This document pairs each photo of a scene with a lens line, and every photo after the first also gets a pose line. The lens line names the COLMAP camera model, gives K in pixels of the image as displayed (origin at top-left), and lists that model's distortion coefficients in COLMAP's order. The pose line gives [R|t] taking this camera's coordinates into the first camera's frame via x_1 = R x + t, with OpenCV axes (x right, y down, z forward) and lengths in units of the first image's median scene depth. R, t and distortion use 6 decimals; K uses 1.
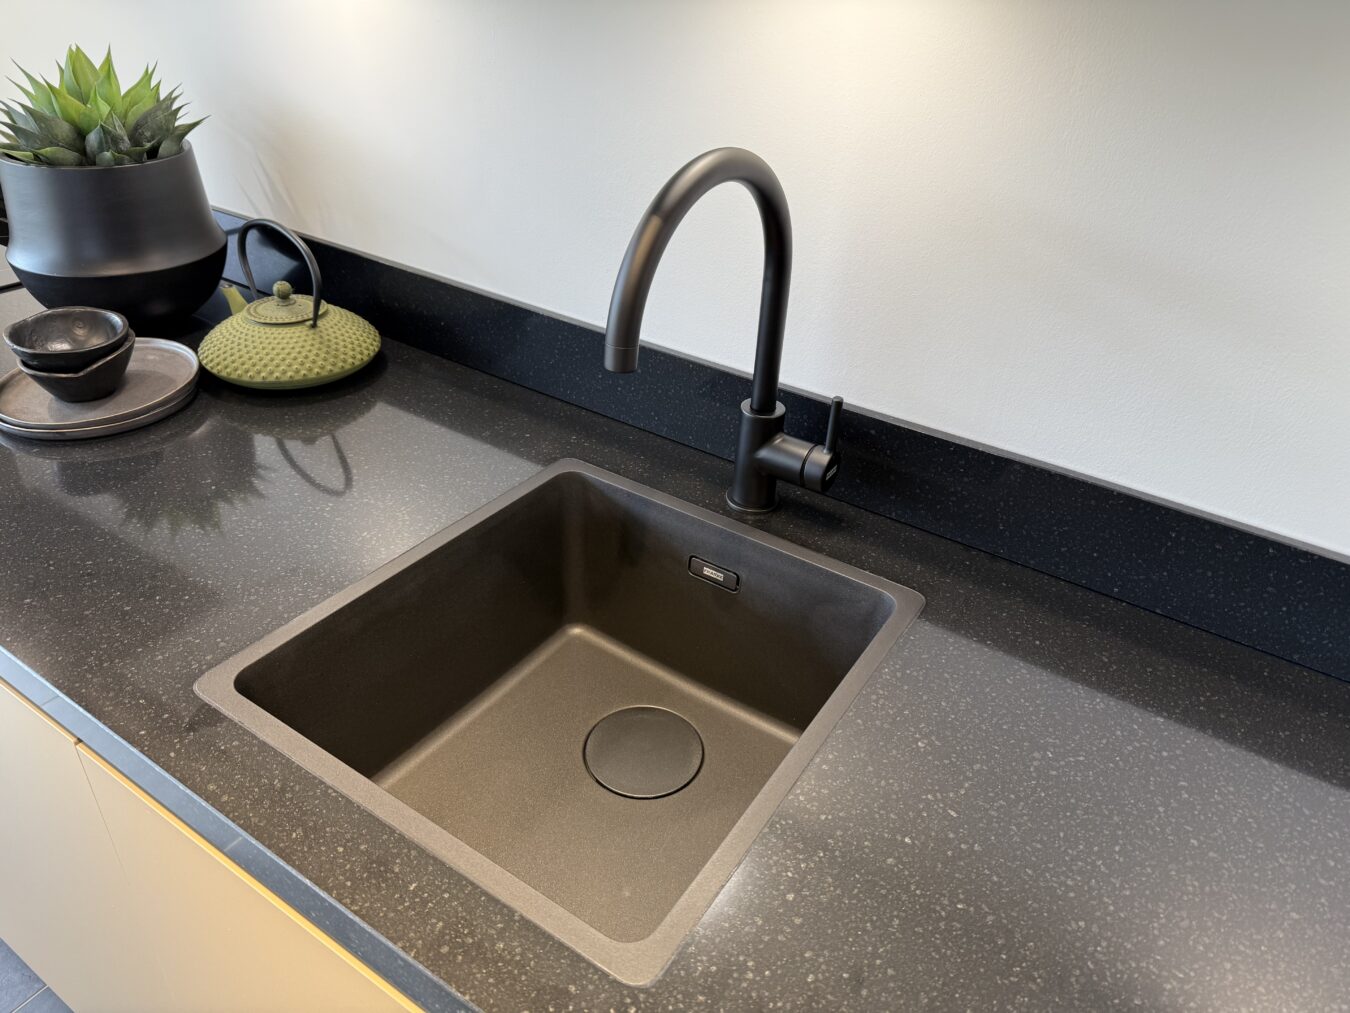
lens RADIAL K [[957.3, 0, 675.0], [0, 957.3, 506.5], [0, 0, 1]] dist [0.073625, -0.097438]
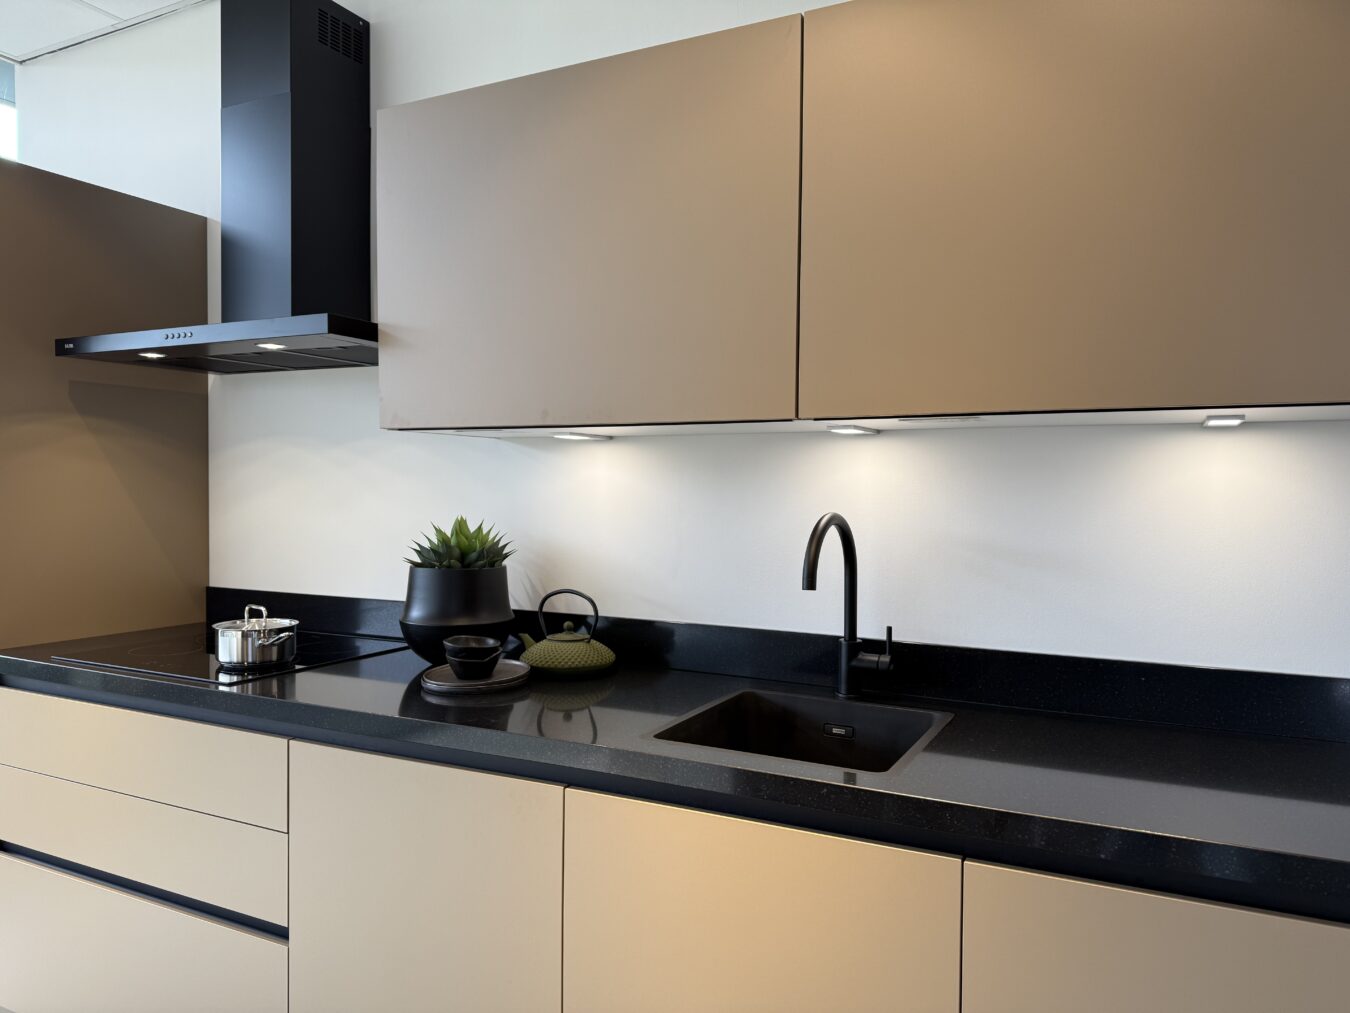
lens RADIAL K [[957.3, 0, 675.0], [0, 957.3, 506.5], [0, 0, 1]] dist [0.073625, -0.097438]
pose [[0.992797, -0.032316, 0.115369, -0.424365], [0.087941, 0.850528, -0.518526, 0.569156], [-0.081368, 0.524936, 0.847243, -0.710309]]
